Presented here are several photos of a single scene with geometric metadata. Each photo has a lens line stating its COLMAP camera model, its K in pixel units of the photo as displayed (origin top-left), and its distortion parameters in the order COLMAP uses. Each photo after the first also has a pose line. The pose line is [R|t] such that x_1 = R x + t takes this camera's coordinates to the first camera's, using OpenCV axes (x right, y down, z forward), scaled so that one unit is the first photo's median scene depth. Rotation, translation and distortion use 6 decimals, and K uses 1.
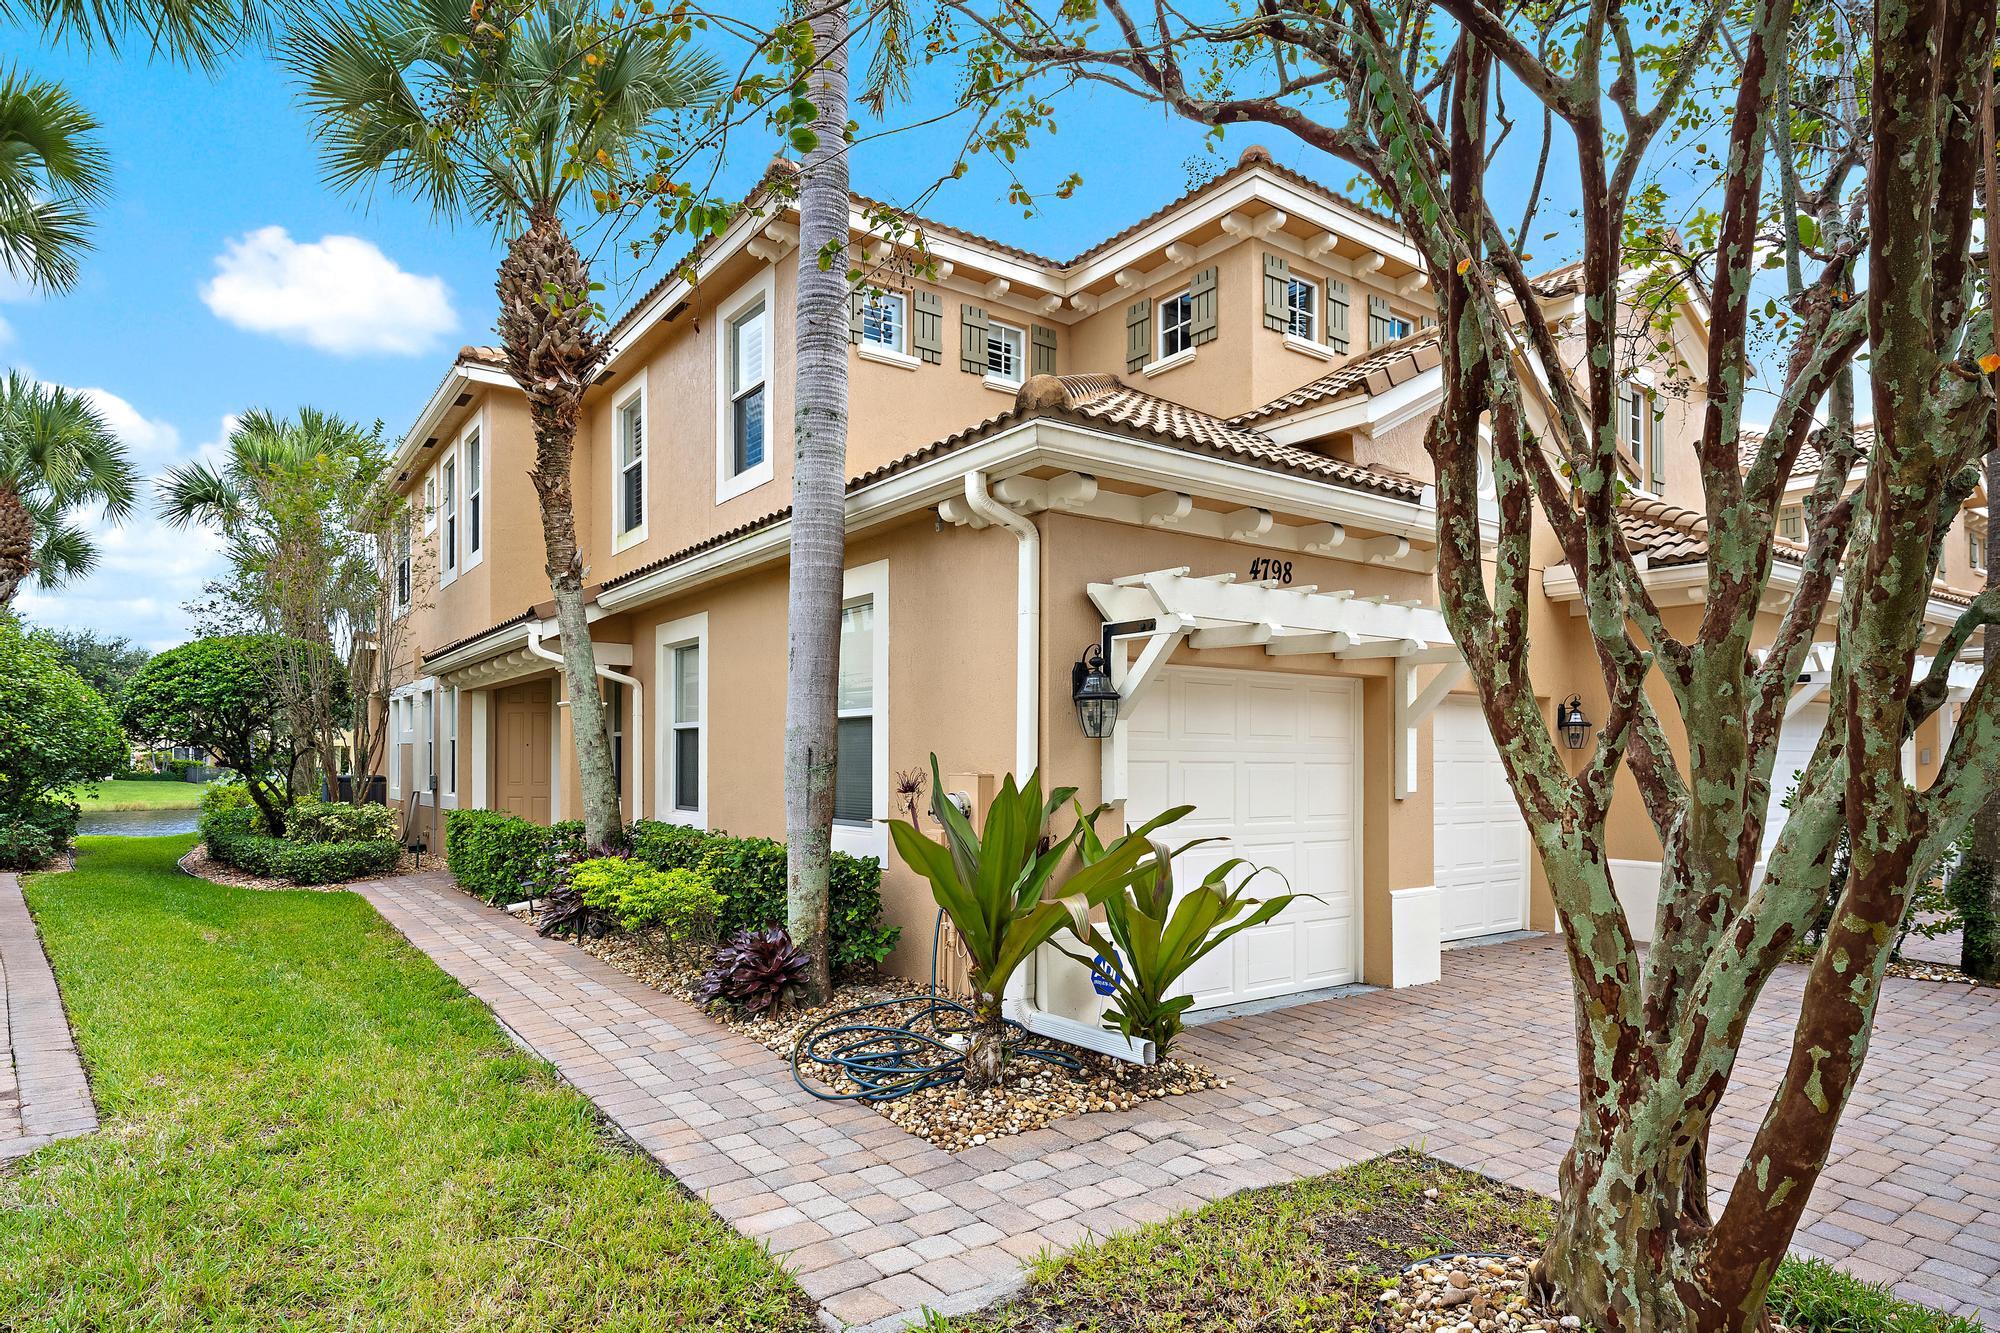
lens RADIAL K [[1130.2, 0, 1028.4], [0, 1130.2, 759.7], [0, 0, 1]] dist [-0.003275, 0.000546]
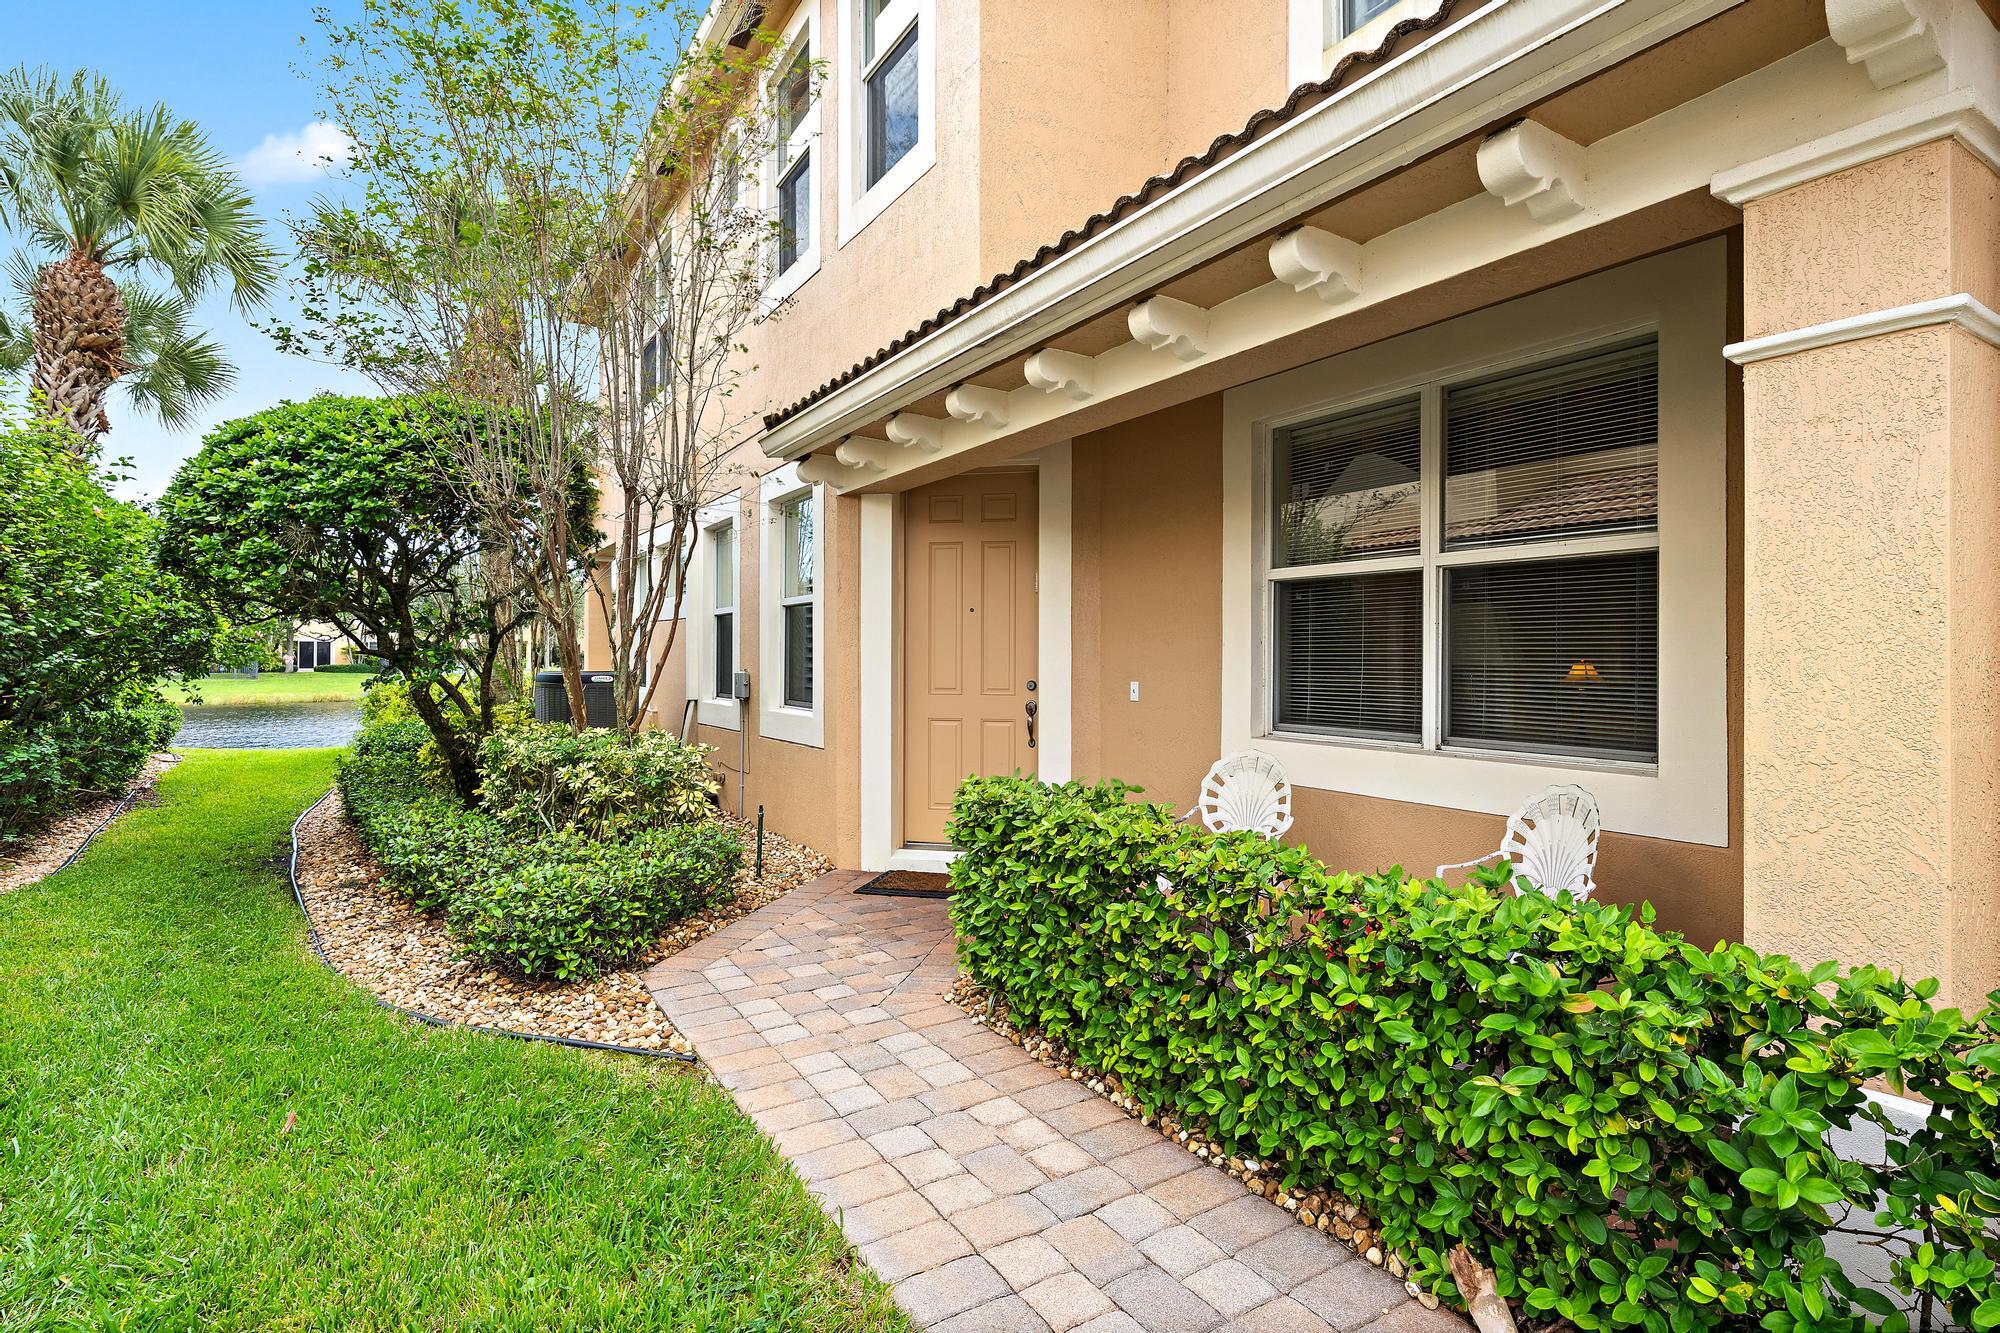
lens RADIAL K [[987.0, 0, 1000.2], [0, 987.0, 658.4], [0, 0, 1]] dist [0.002748, -0.000325]
pose [[0.996348, 0.001222, -0.085374, -0.381595], [-0.000935, 0.999994, 0.003401, 0.005606], [0.085378, -0.003309, 0.996343, 0.570209]]
